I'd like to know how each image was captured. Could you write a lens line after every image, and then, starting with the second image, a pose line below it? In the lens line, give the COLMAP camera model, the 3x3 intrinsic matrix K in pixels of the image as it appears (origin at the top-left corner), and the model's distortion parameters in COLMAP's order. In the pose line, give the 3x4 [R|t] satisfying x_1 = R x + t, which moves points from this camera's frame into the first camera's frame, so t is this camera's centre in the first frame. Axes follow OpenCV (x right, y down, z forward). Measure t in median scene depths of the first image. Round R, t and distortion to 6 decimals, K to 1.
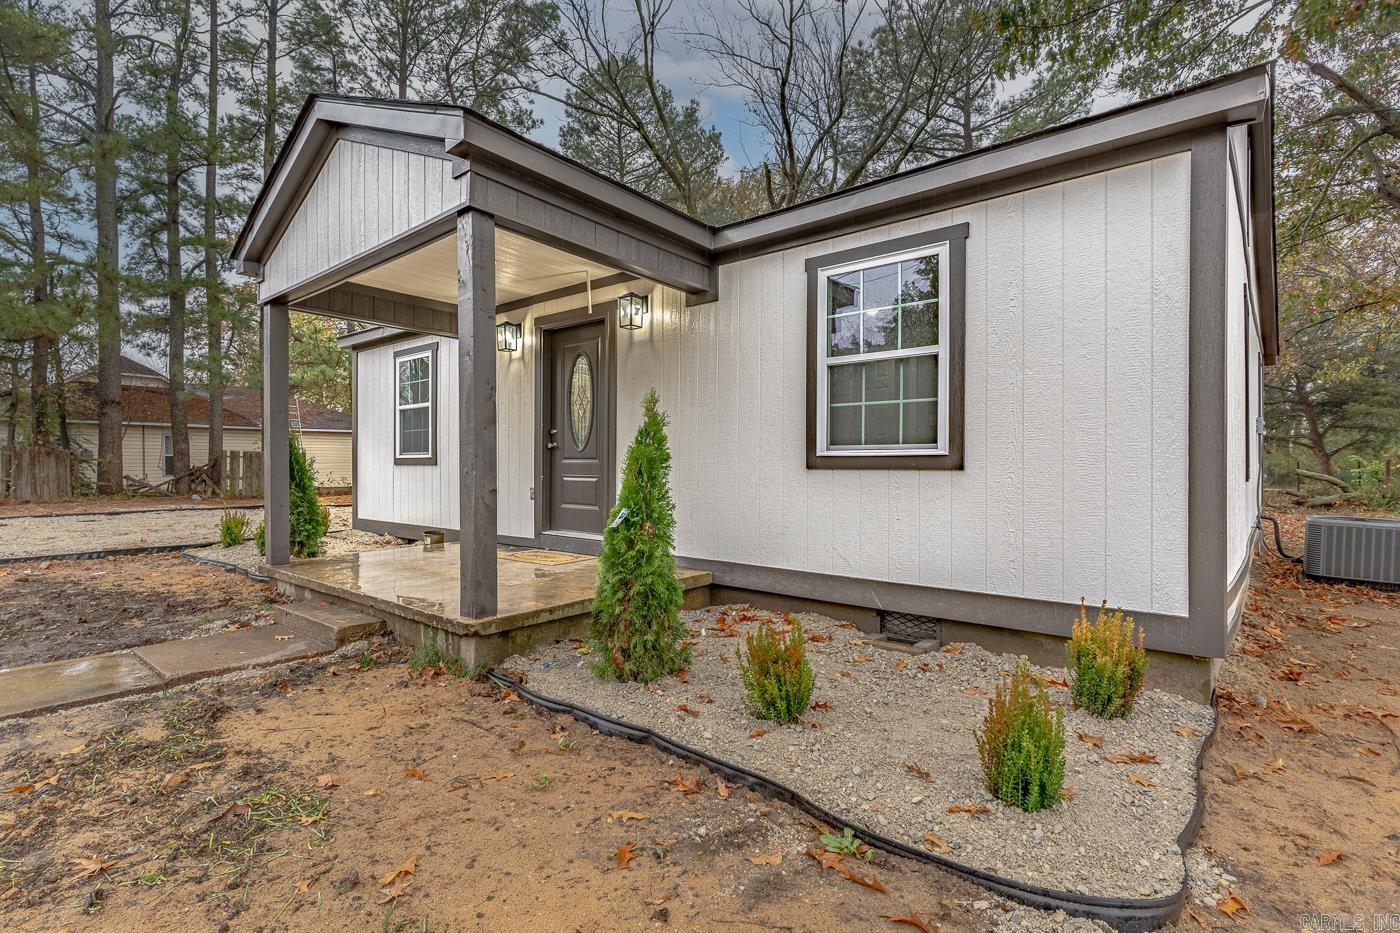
lens RADIAL K [[671.6, 0, 700.0], [0, 671.6, 466.5], [0, 0, 1]] dist [-0.000043, 0.000408]
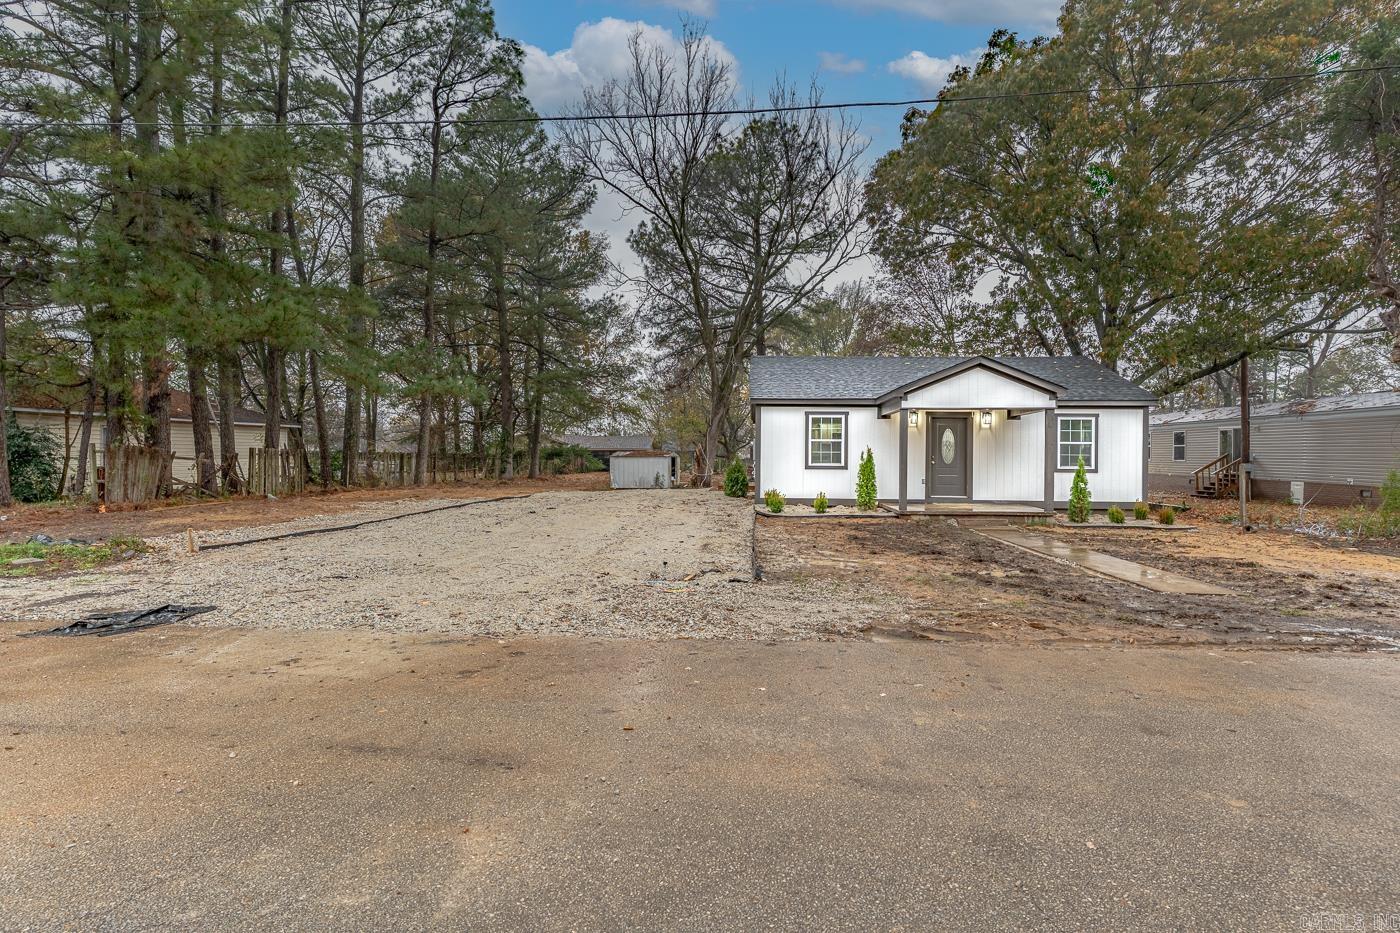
lens RADIAL K [[677.8, 0, 700.0], [0, 677.8, 466.5], [0, 0, 1]] dist [0.000342, 0.000167]
pose [[0.797697, -0.004781, 0.603040, -2.478190], [-0.006104, 0.999853, 0.016002, -0.051391], [-0.603028, -0.016446, 0.797551, -0.524152]]
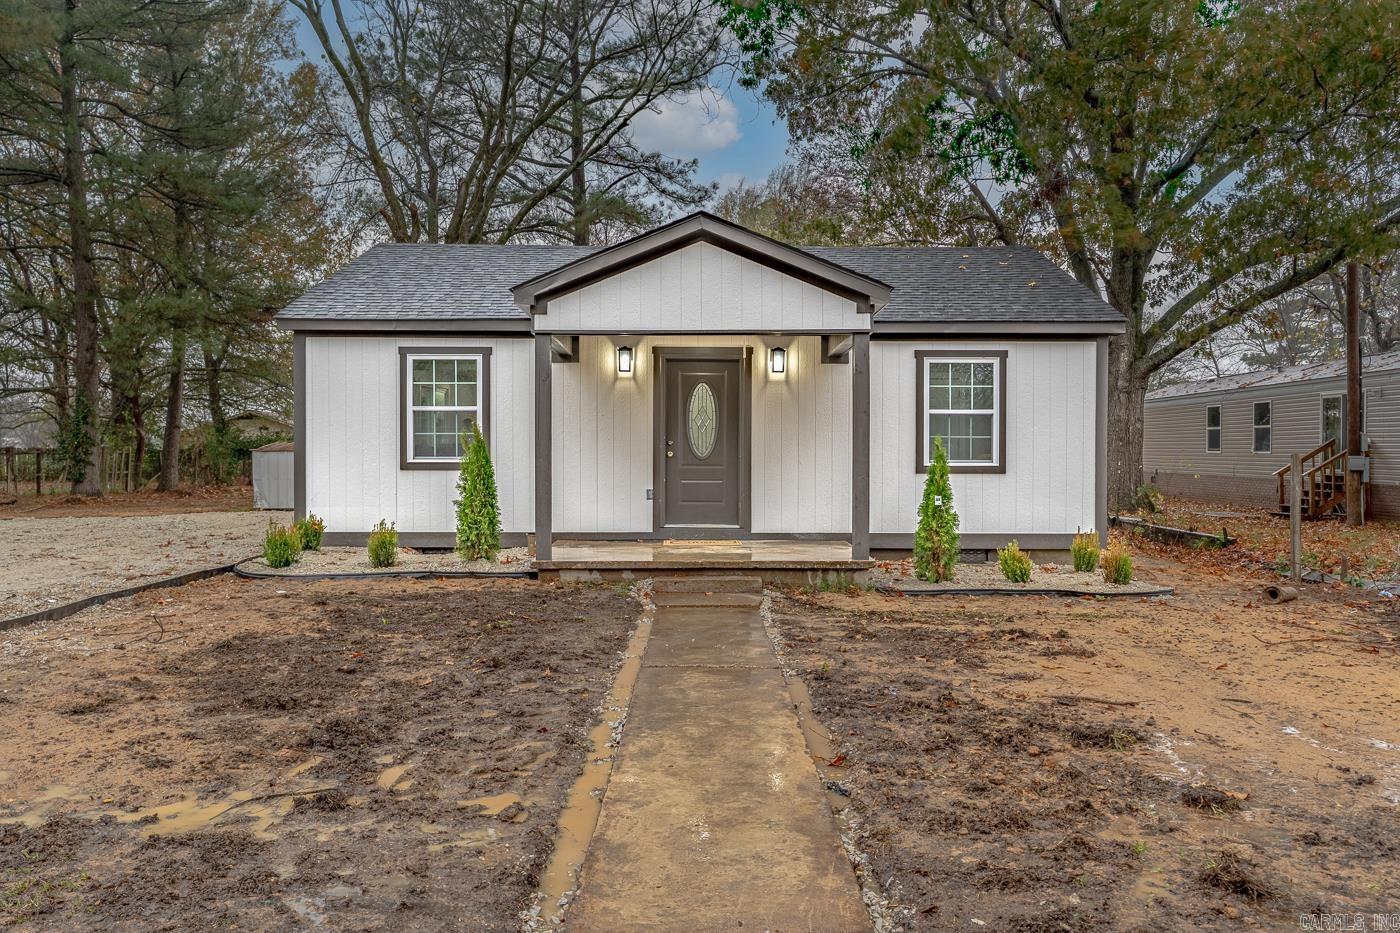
lens RADIAL K [[1042.9, 0, 700.0], [0, 1042.9, 466.5], [0, 0, 1]] dist [-0.003022, -0.001686]
pose [[0.760122, -0.007872, 0.649733, -1.398366], [-0.000649, 0.999917, 0.012874, -0.033030], [-0.649781, -0.010207, 0.760053, -0.466242]]
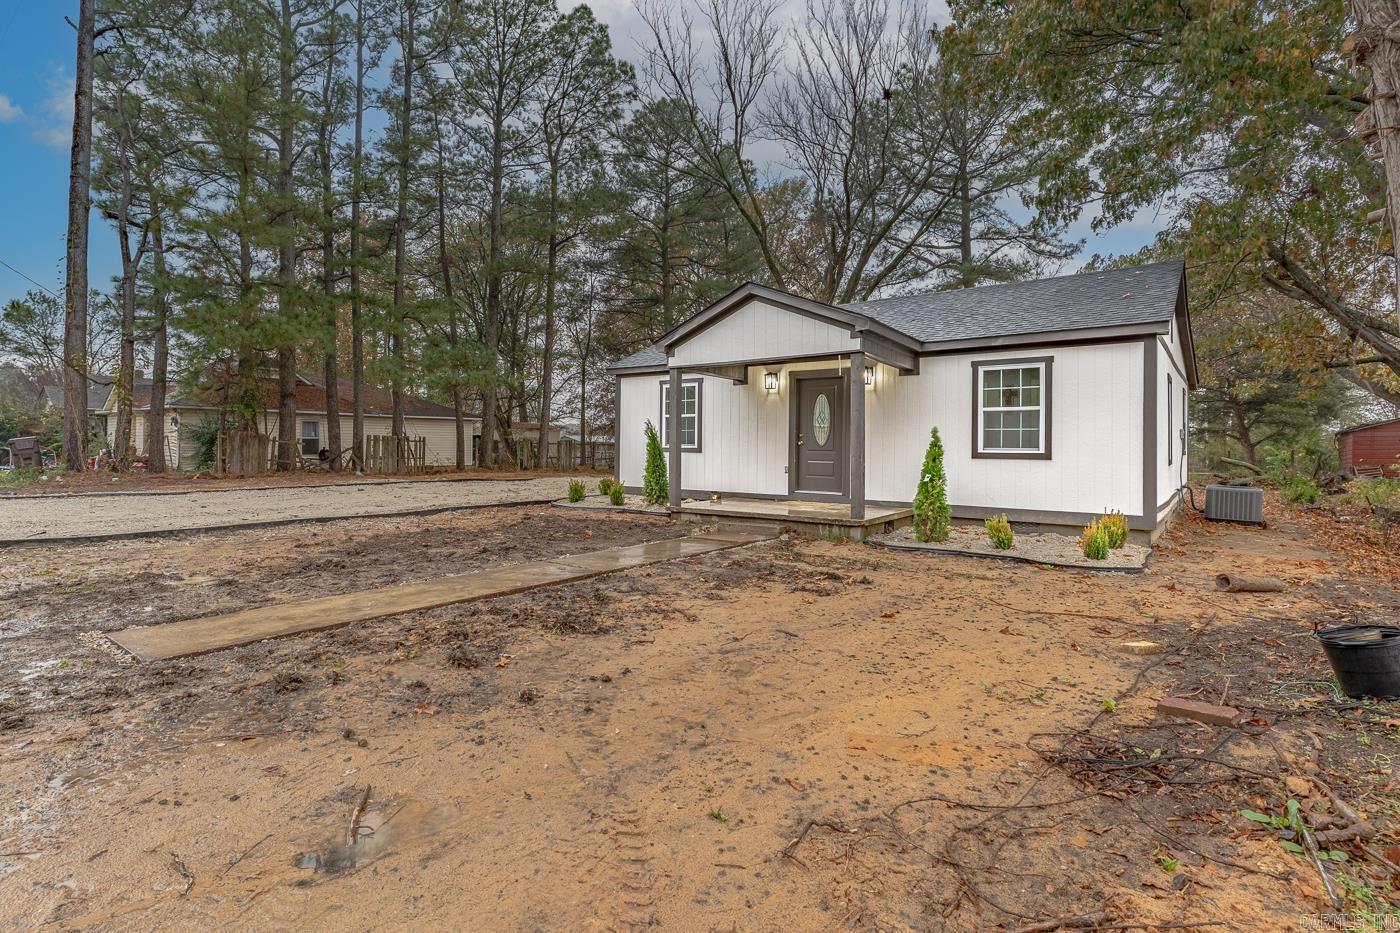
lens RADIAL K [[682.6, 0, 693.3], [0, 682.6, 442.7], [0, 0, 1]] dist [0.001196, 0.000343]
pose [[0.998737, 0.008530, 0.049519, -0.595071], [-0.008137, 0.999934, -0.008127, -0.014975], [-0.049585, 0.007714, 0.998740, -0.809423]]
